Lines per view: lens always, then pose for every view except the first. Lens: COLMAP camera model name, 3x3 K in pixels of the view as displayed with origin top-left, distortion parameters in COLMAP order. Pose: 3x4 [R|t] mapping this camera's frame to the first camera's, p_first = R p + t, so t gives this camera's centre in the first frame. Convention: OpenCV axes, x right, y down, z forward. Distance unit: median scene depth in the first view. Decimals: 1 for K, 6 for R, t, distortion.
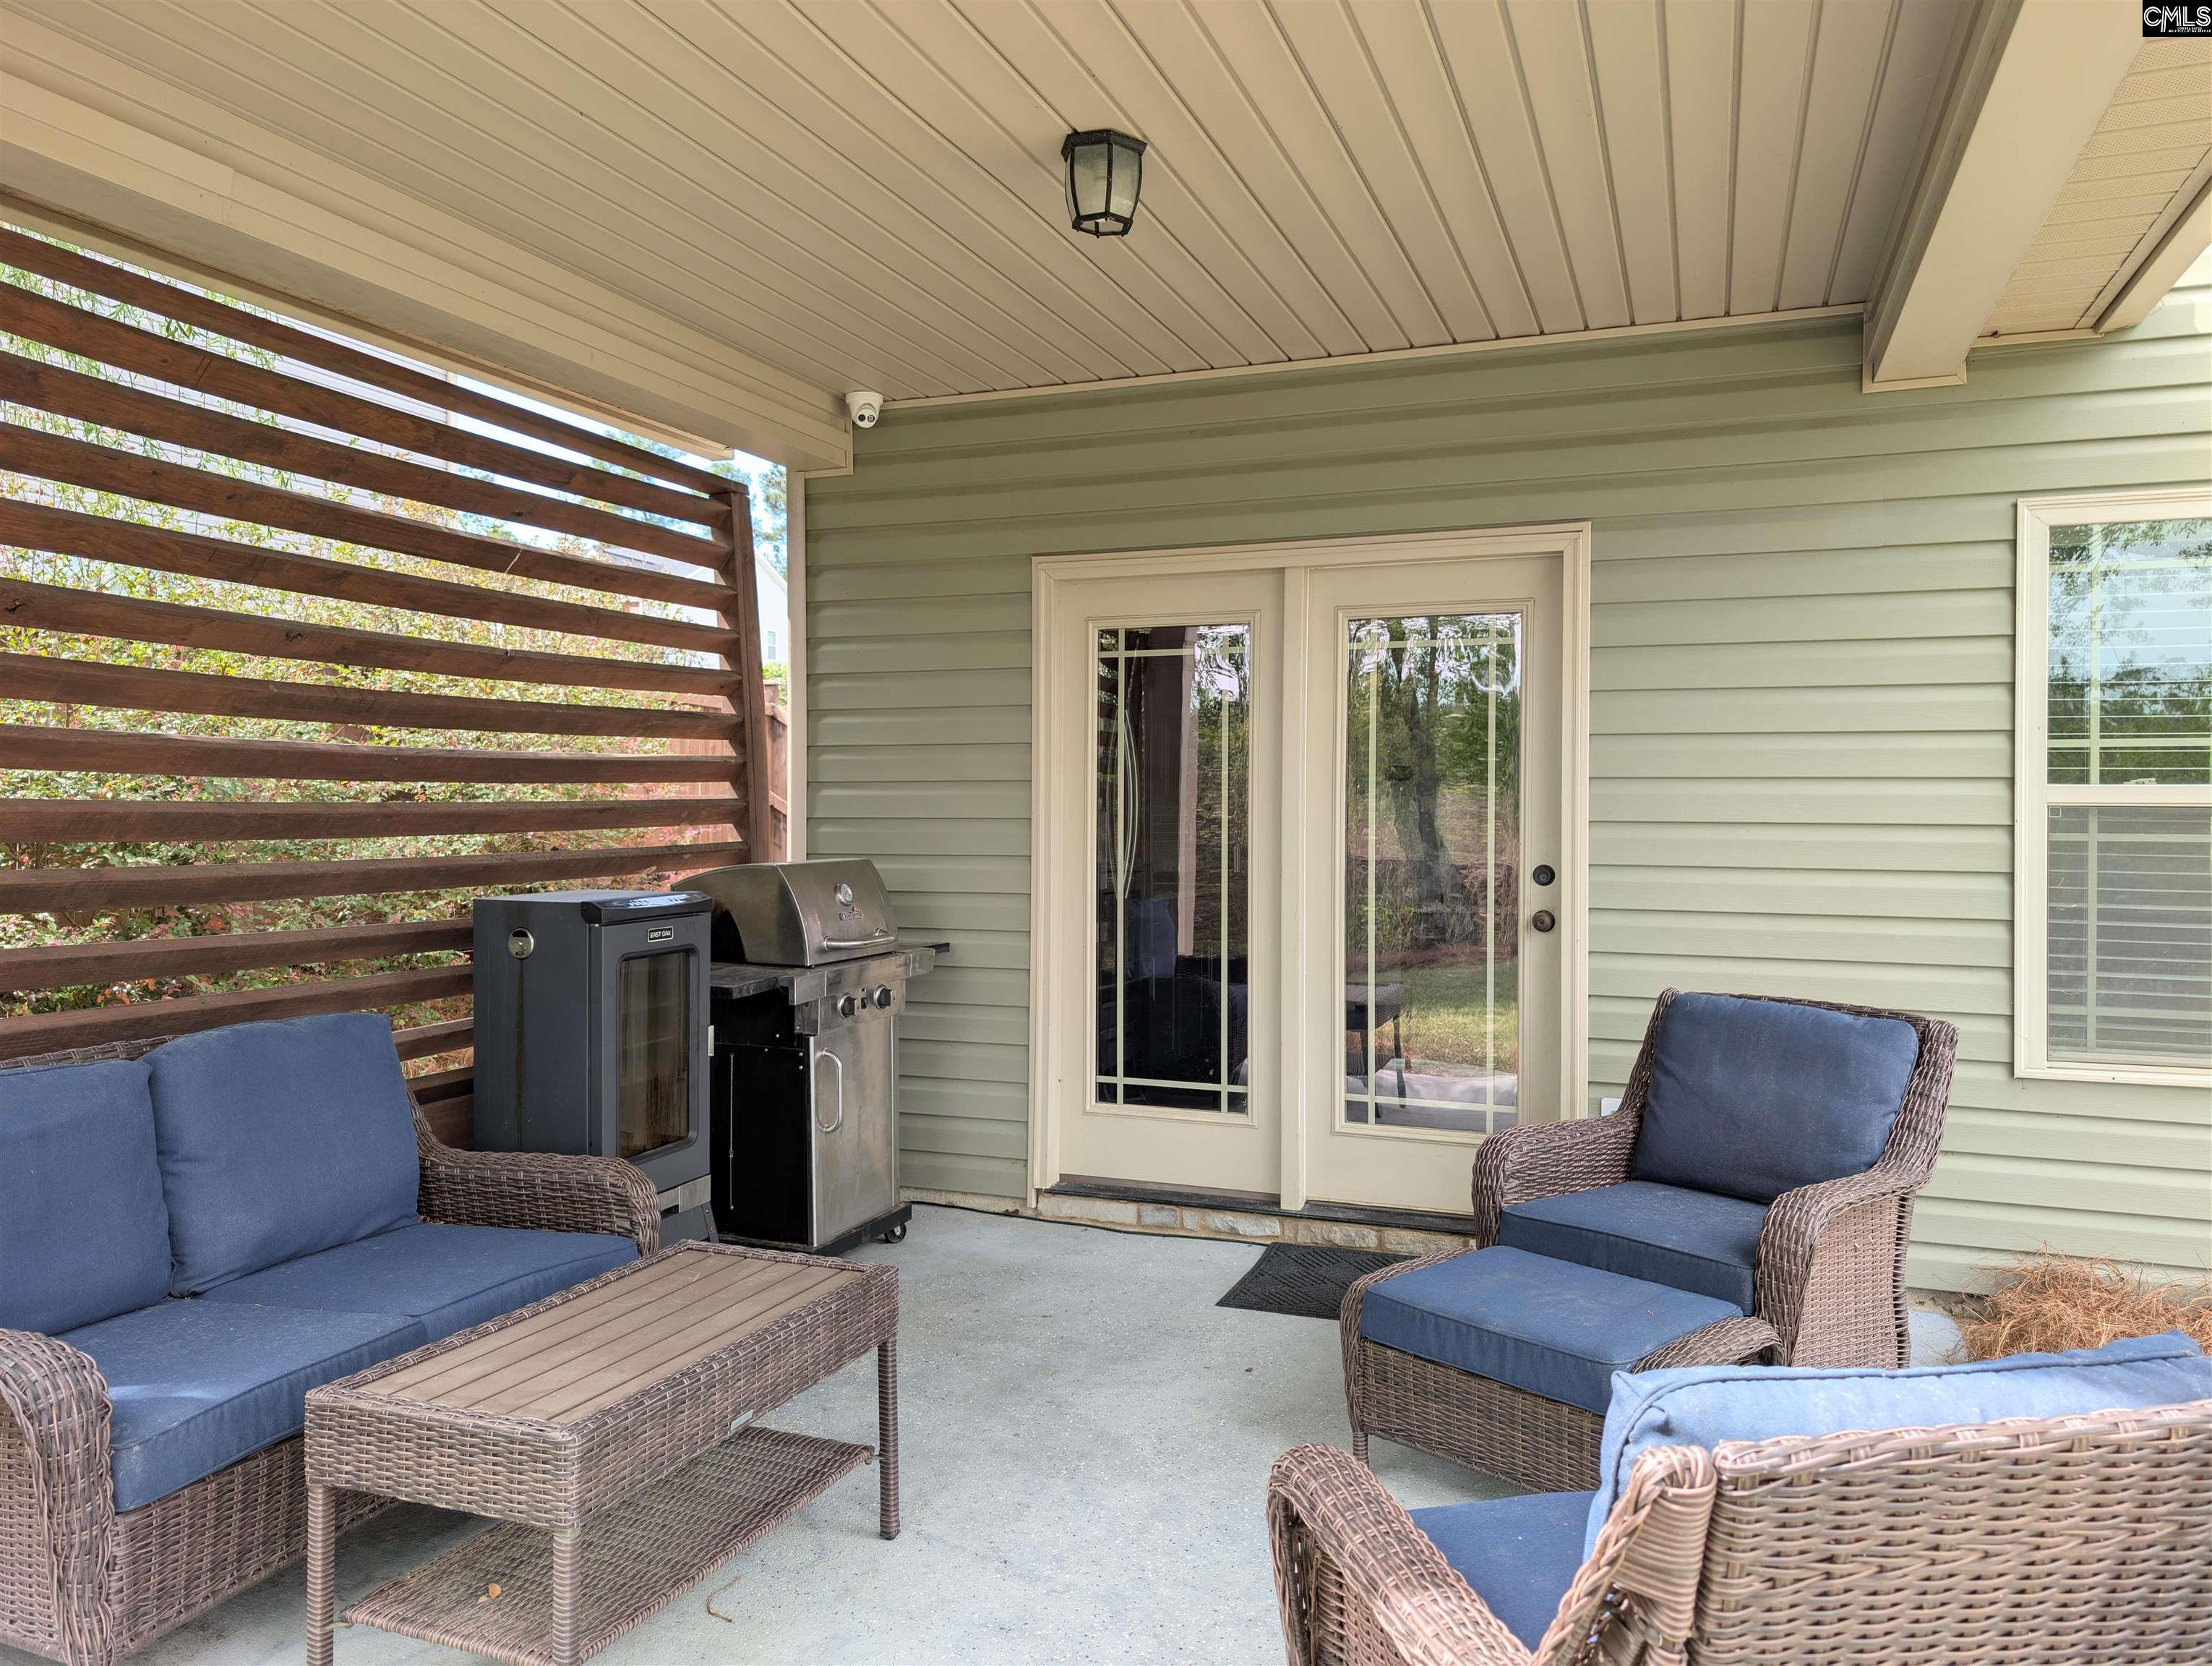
lens RADIAL K [[1606.8, 0, 1113.9], [0, 1606.8, 821.5], [0, 0, 1]] dist [-0.000287, 0.008555]
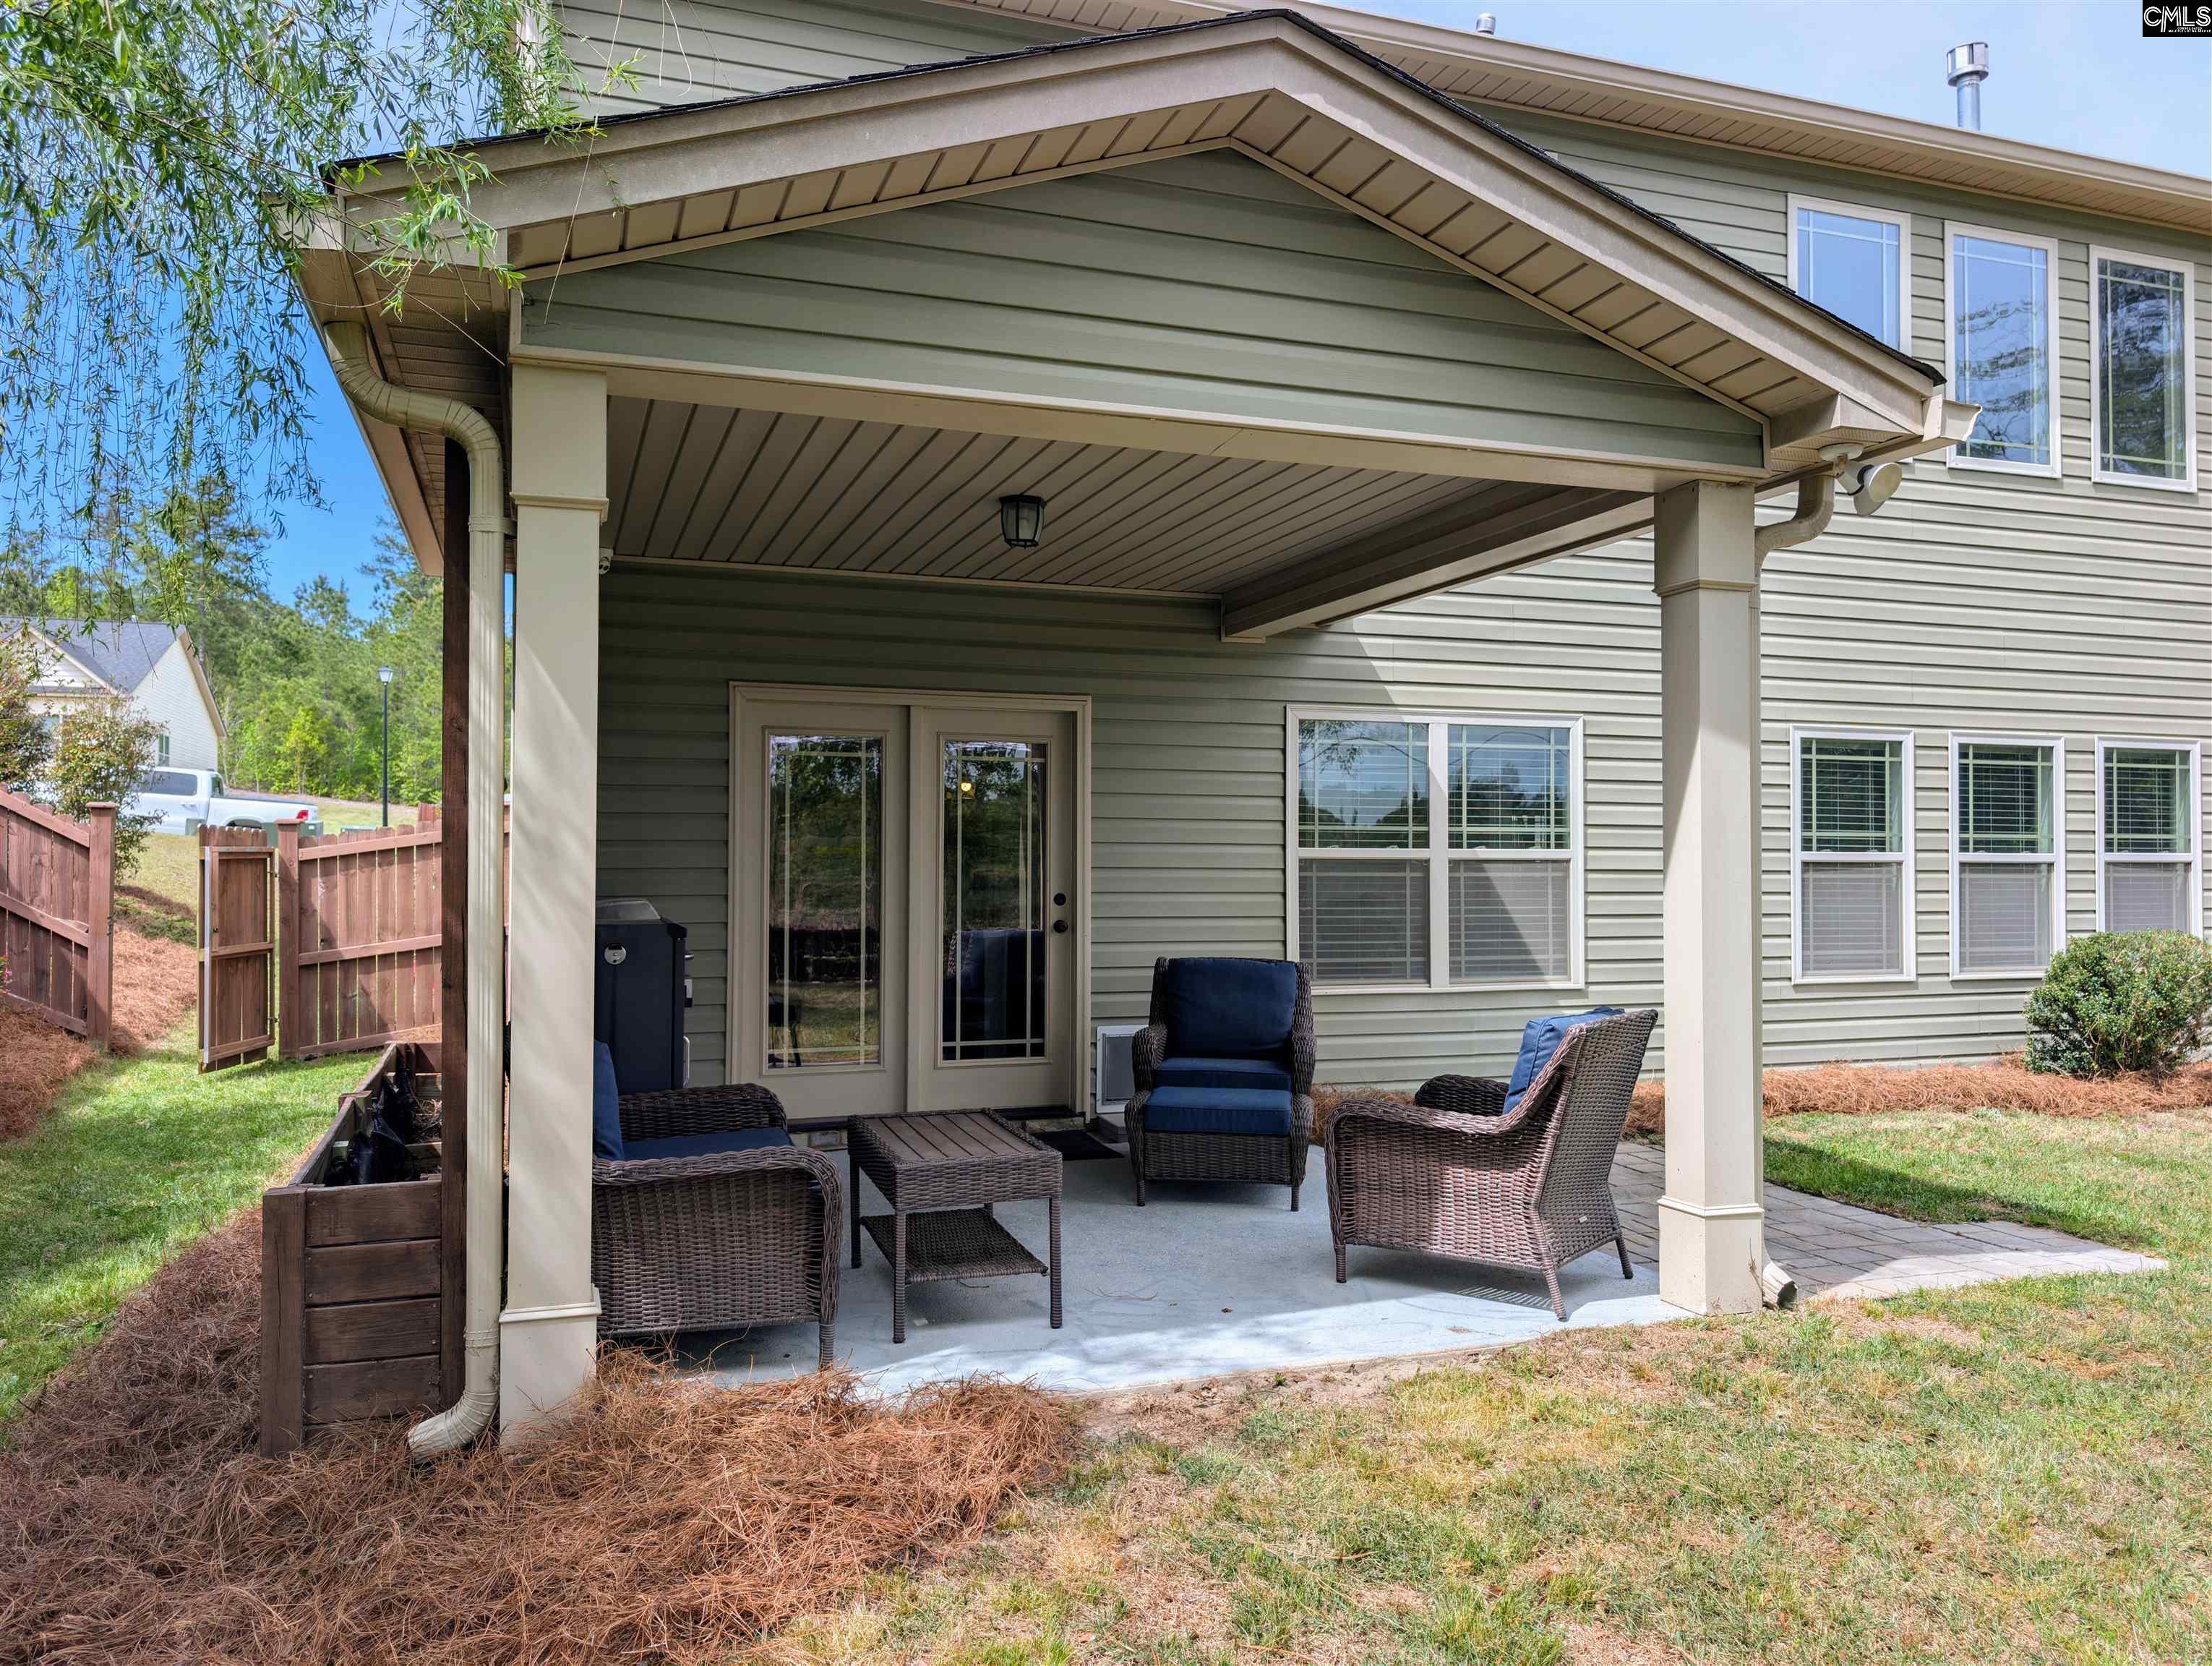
lens RADIAL K [[1606.8, 0, 1113.9], [0, 1606.8, 821.5], [0, 0, 1]] dist [-0.000287, 0.008555]
pose [[0.761035, 0.016885, 0.648491, -0.881533], [0.008574, 0.999312, -0.036082, 0.014193], [-0.648654, 0.033020, 0.760367, -0.366558]]
